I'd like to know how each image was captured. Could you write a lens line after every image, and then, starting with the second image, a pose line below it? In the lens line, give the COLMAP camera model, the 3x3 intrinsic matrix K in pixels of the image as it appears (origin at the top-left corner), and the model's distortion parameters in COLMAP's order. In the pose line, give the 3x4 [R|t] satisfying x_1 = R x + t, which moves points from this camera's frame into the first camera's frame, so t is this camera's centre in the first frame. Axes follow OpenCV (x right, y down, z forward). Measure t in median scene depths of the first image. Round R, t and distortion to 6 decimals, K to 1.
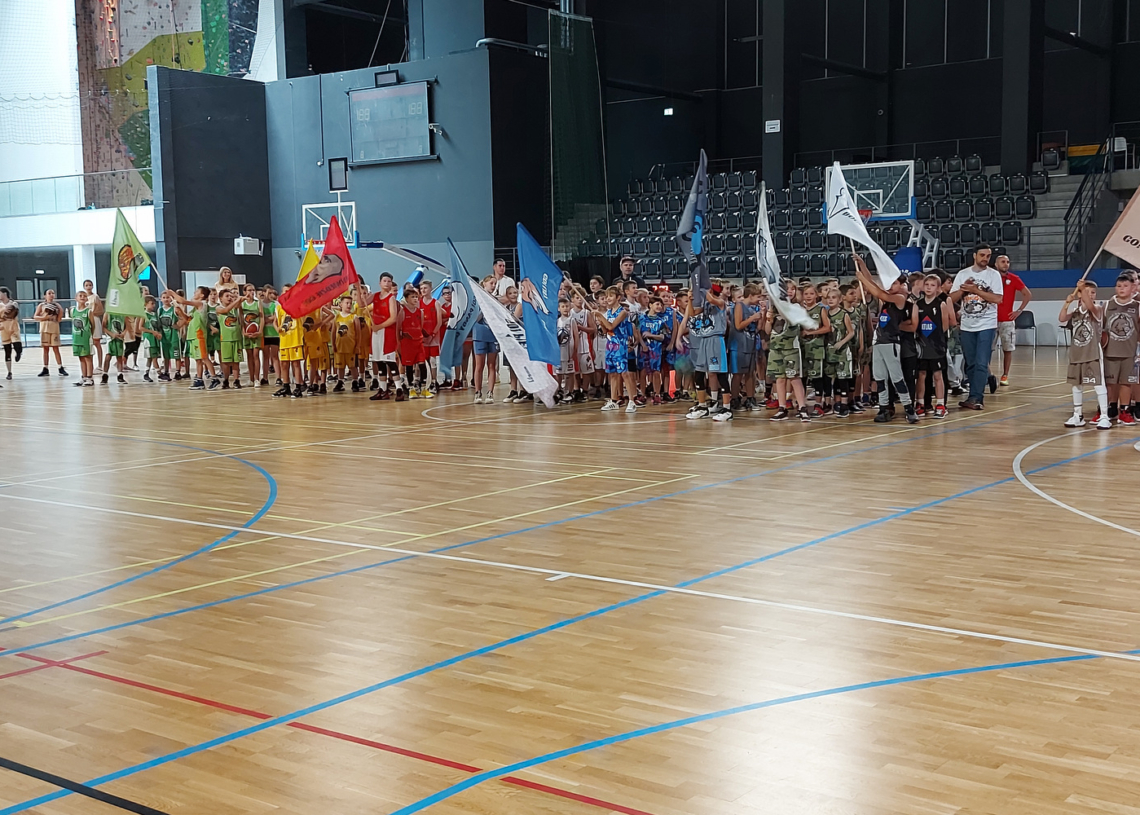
lens RADIAL K [[1412.7, 0, 617.3], [0, 1412.7, 379.9], [0, 0, 1]] dist [0.104266, -0.036648]
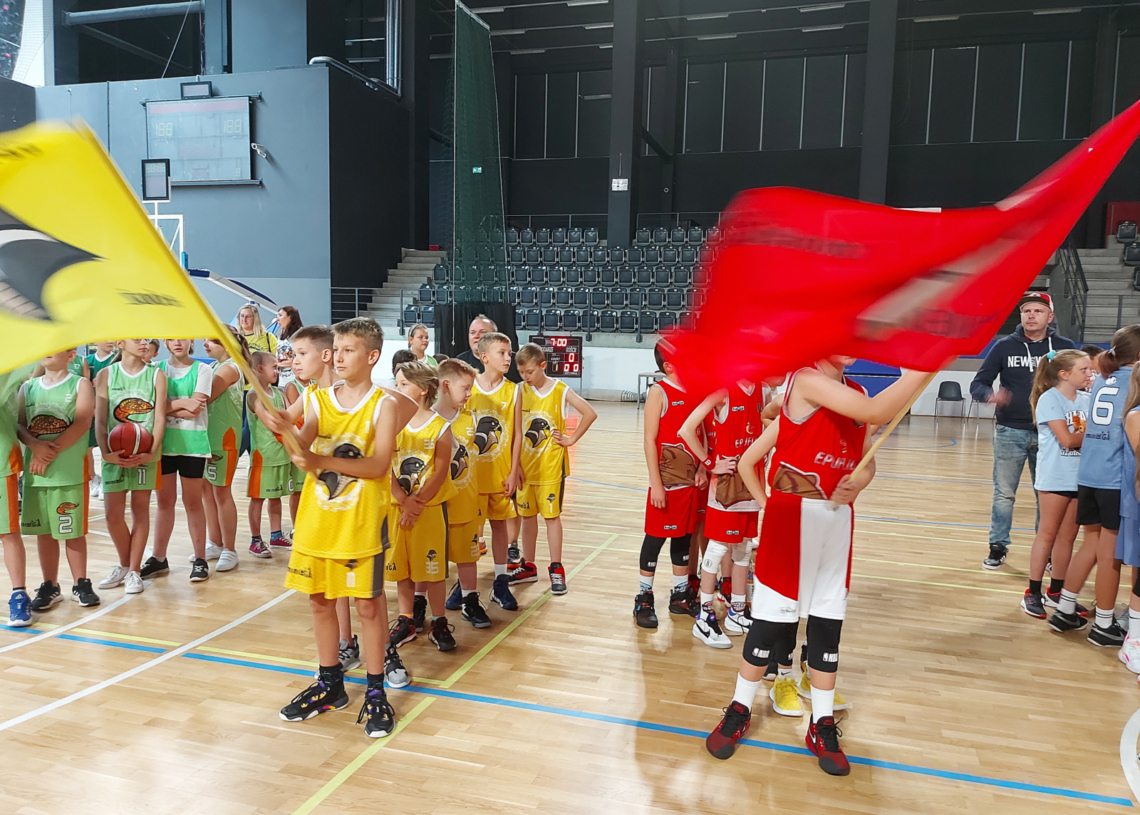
lens RADIAL K [[860.4, 0, 592.8], [0, 860.4, 407.3], [0, 0, 1]] dist [0.038378, -0.058474]
pose [[0.933434, 0.011944, 0.358550, -0.124624], [-0.018733, 0.999705, 0.015467, -0.026965], [-0.358260, -0.021154, 0.933382, 0.409048]]
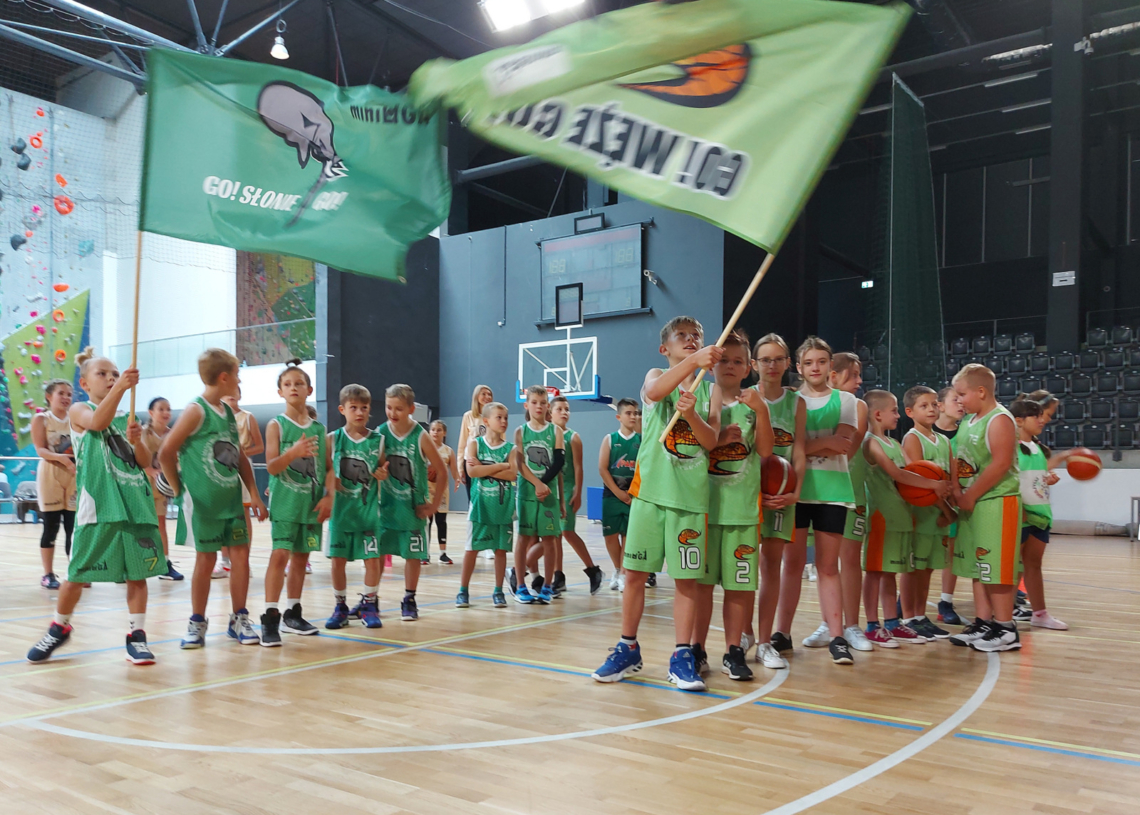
lens RADIAL K [[936.0, 0, 616.3], [0, 936.0, 488.3], [0, 0, 1]] dist [0.061275, -0.004579]
pose [[0.999063, 0.026375, 0.034317, -0.164189], [-0.024009, 0.997422, -0.067627, -0.010233], [-0.036012, 0.066740, 0.997120, 0.440157]]
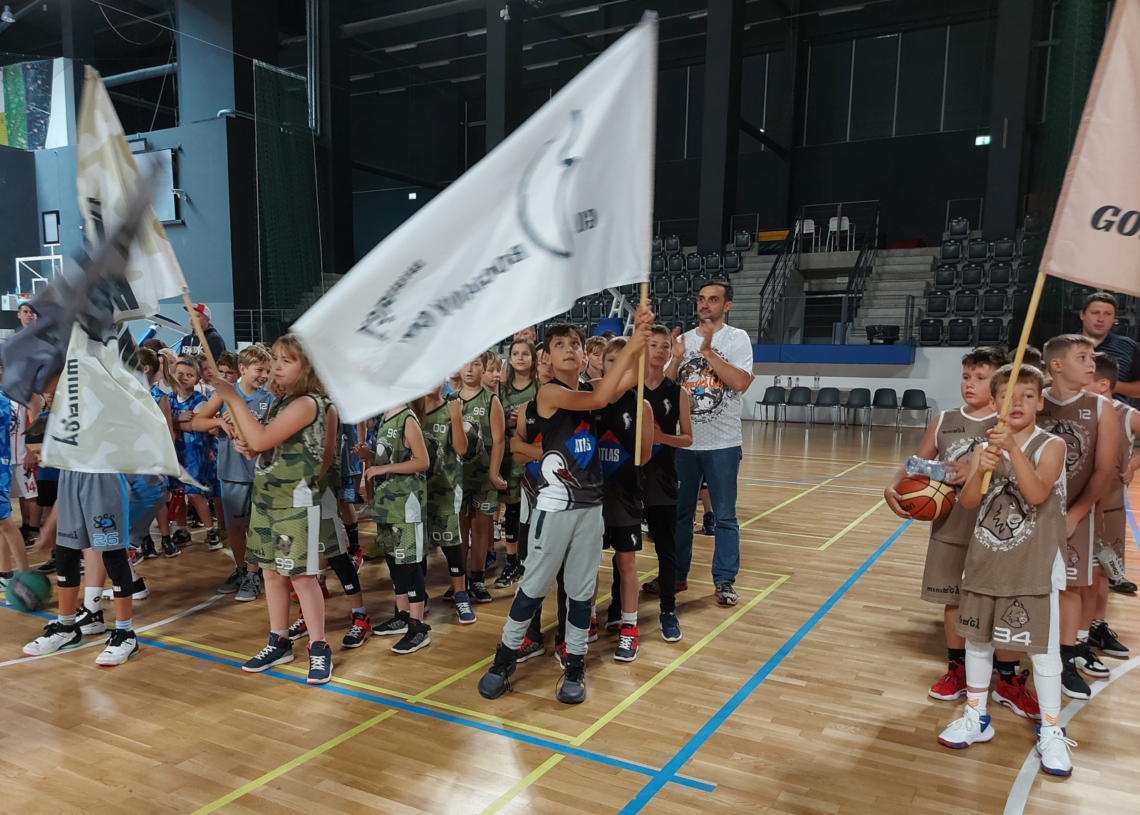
lens RADIAL K [[887.2, 0, 551.7], [0, 887.2, 480.7], [0, 0, 1]] dist [0.055137, -0.077644]
pose [[0.992055, 0.008214, 0.125536, 0.065621], [-0.017951, 0.996898, 0.076626, -0.019889], [-0.124517, -0.078271, 0.989126, 0.285209]]
